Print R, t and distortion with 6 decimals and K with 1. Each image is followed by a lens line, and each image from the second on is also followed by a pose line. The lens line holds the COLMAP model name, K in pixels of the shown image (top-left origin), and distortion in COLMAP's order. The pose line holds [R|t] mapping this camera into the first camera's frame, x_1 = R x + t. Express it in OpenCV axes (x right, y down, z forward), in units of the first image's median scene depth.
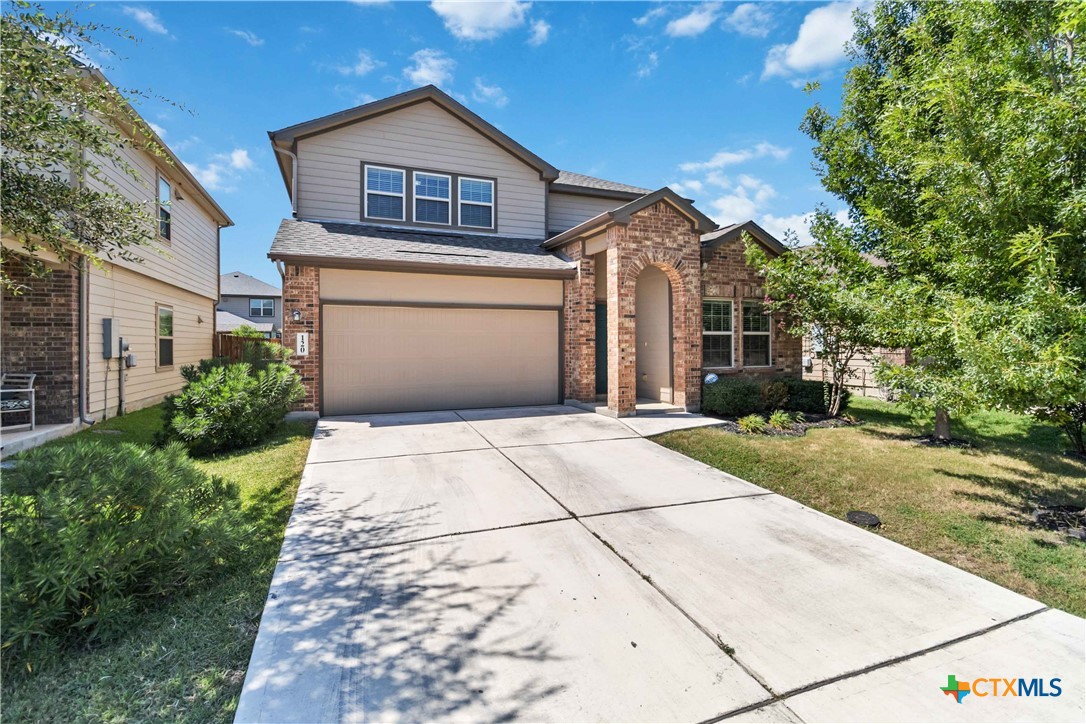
lens RADIAL K [[516.5, 0, 549.0], [0, 516.5, 358.6], [0, 0, 1]] dist [-0.000392, -0.000691]
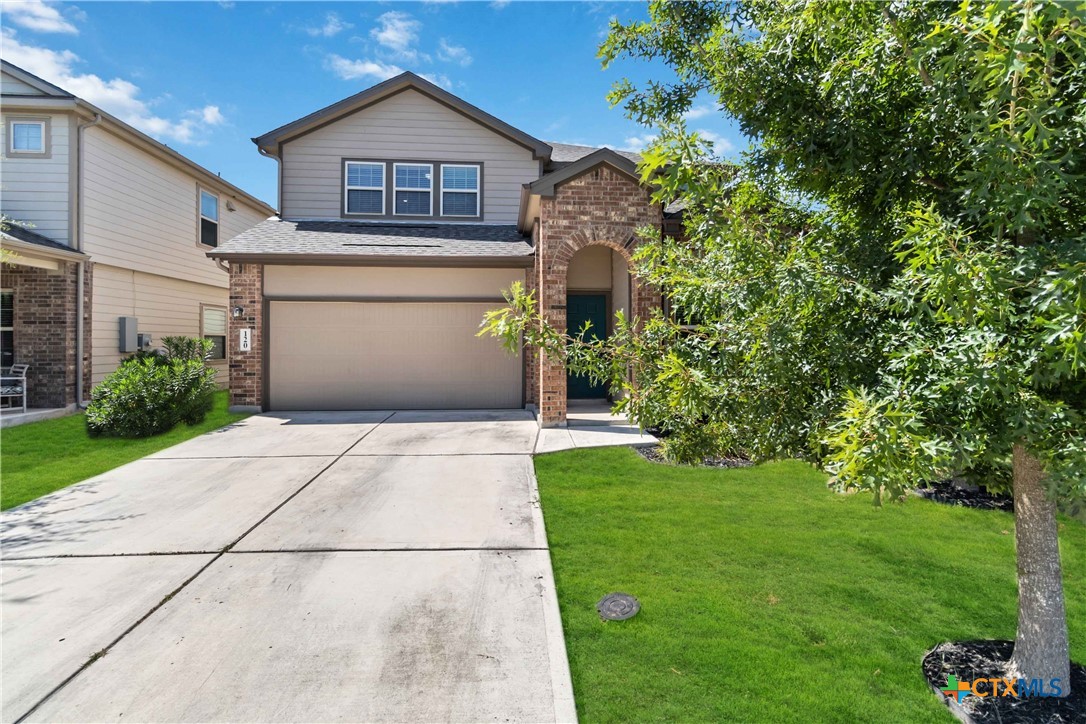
lens RADIAL K [[516.5, 0, 549.0], [0, 516.5, 358.6], [0, 0, 1]] dist [-0.000392, -0.000691]
pose [[0.952680, 0.012570, -0.303715, 0.395413], [-0.011008, 0.999916, 0.006855, -0.003961], [0.303776, -0.003187, 0.952738, 0.195538]]
